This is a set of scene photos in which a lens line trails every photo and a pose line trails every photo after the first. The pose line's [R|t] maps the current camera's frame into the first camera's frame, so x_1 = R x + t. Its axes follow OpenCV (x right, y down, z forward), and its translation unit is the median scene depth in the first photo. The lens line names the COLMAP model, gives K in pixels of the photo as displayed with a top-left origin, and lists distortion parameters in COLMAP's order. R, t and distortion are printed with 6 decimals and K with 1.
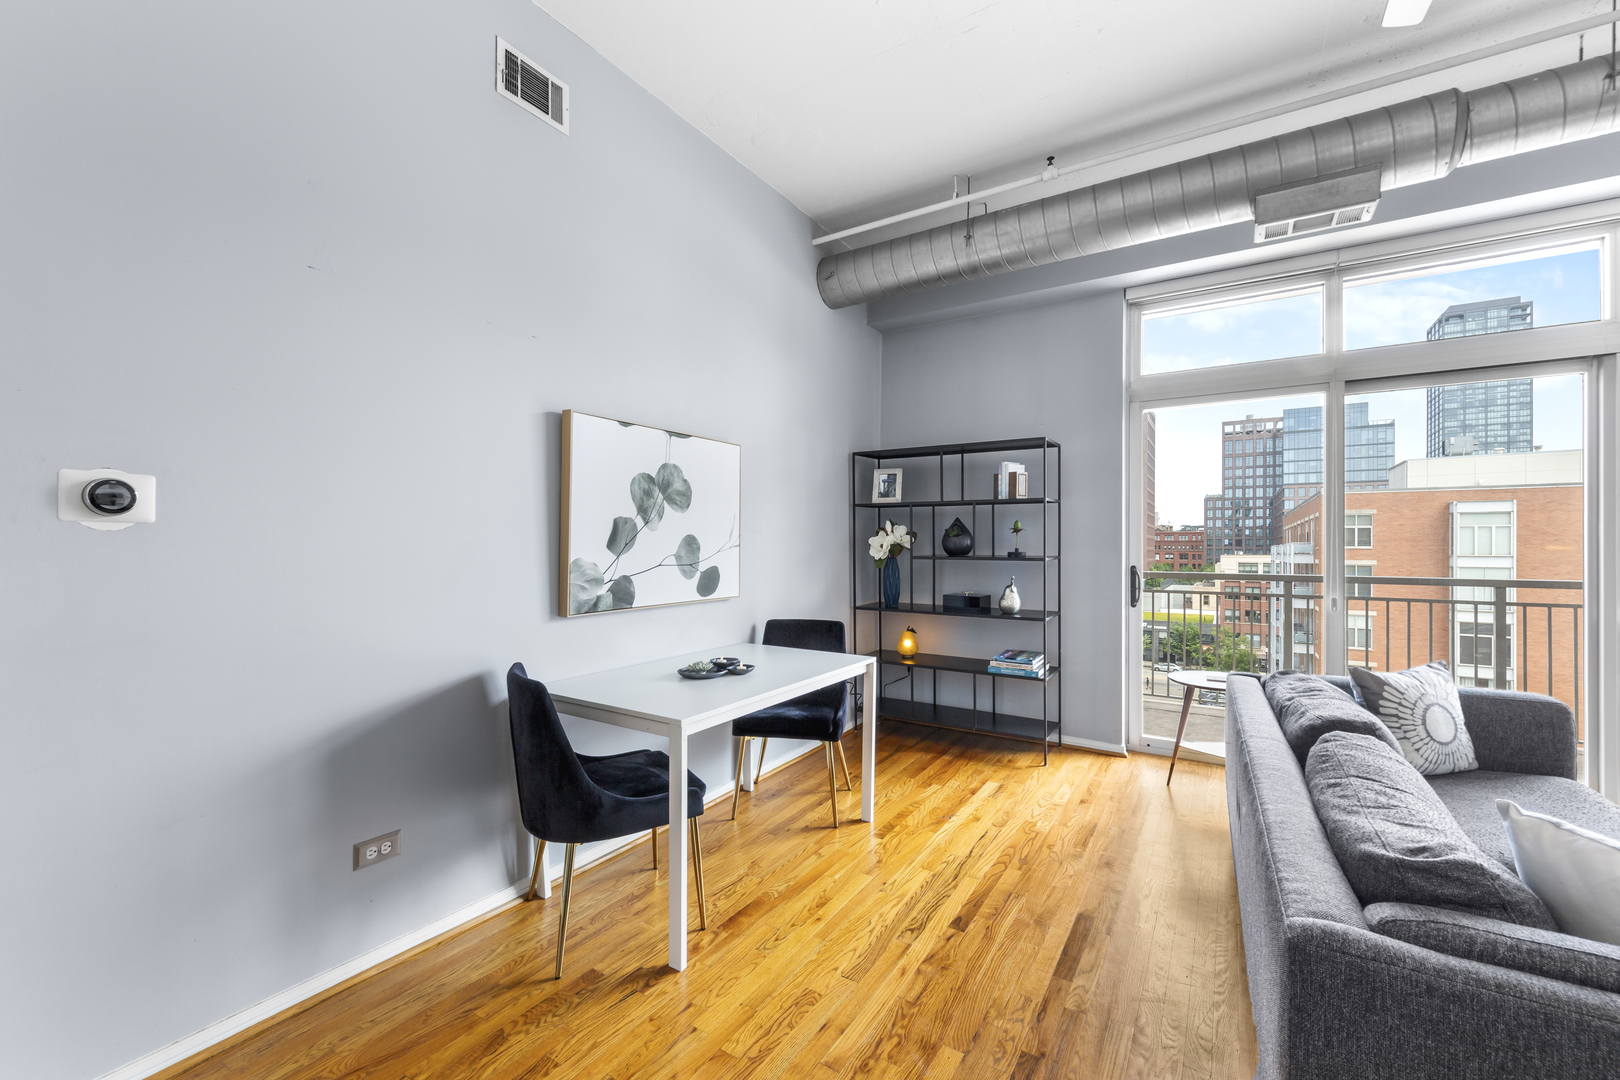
lens RADIAL K [[657.8, 0, 815.8], [0, 657.8, 538.2], [0, 0, 1]] dist [0.000859, 0.000238]
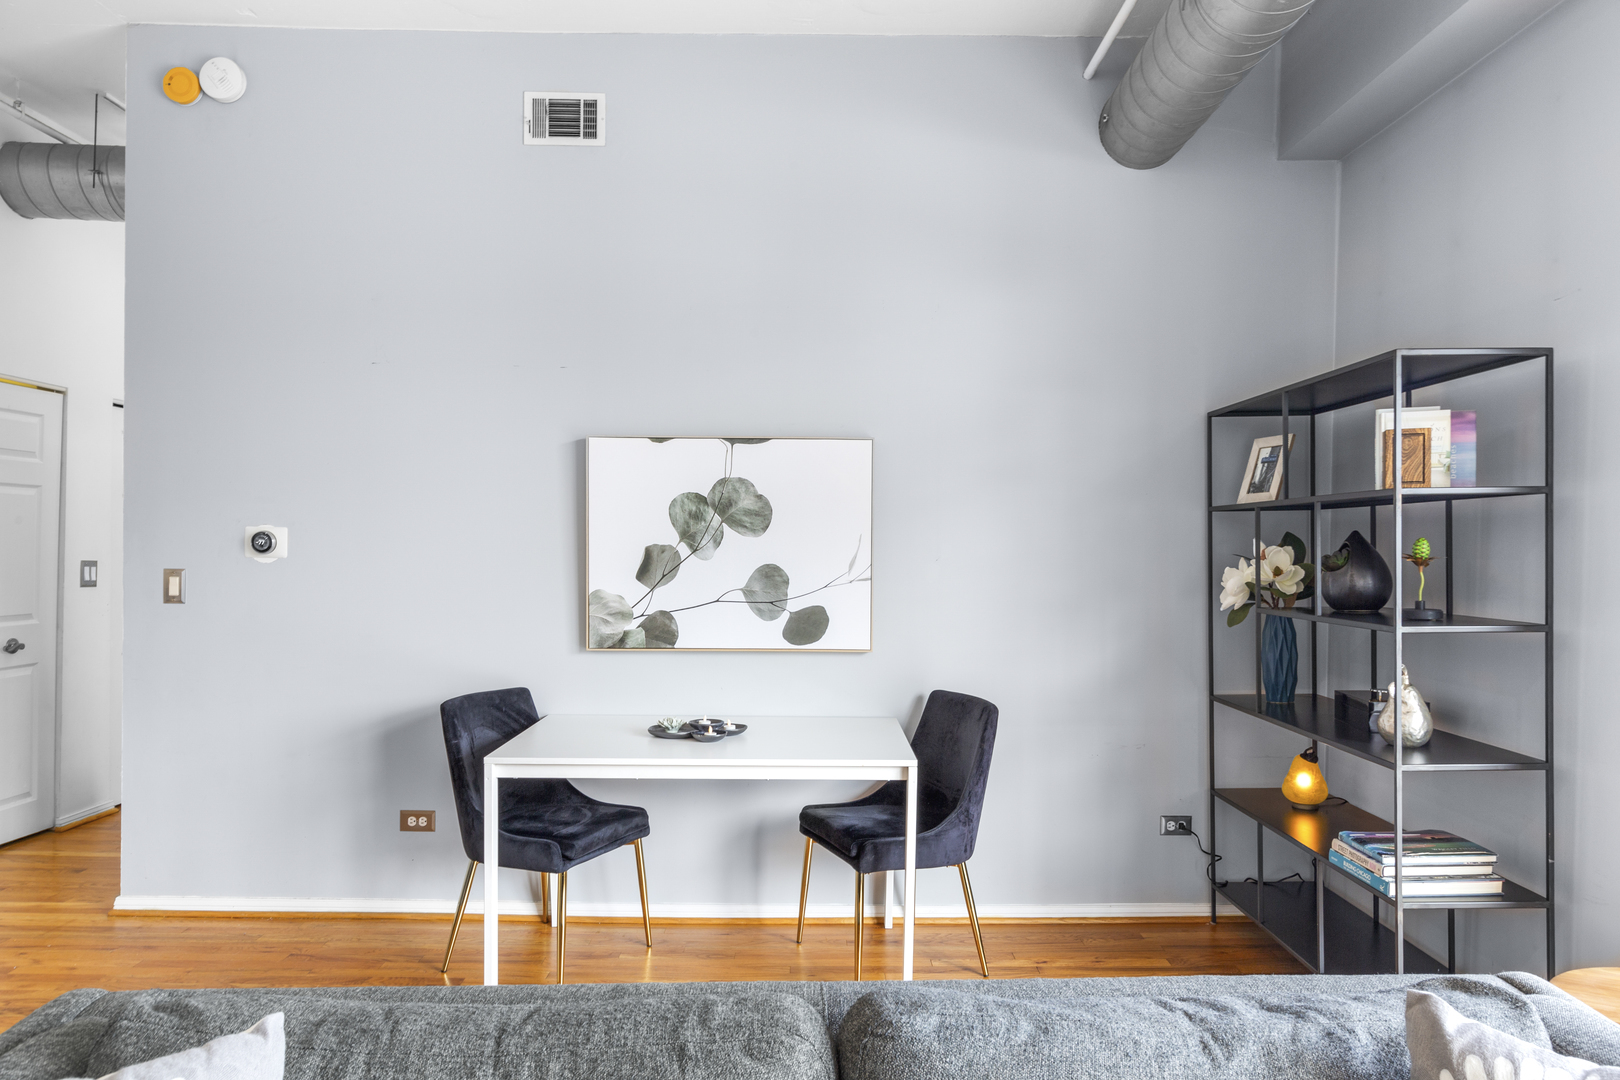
lens RADIAL K [[1081.5, 0, 811.6], [0, 1081.5, 541.9], [0, 0, 1]] dist [0.006083, 0.000546]
pose [[0.536598, 0.000500, -0.843838, 1.014326], [-0.001657, 0.999999, -0.000461, -0.034550], [0.843836, 0.001646, 0.536598, 0.378190]]
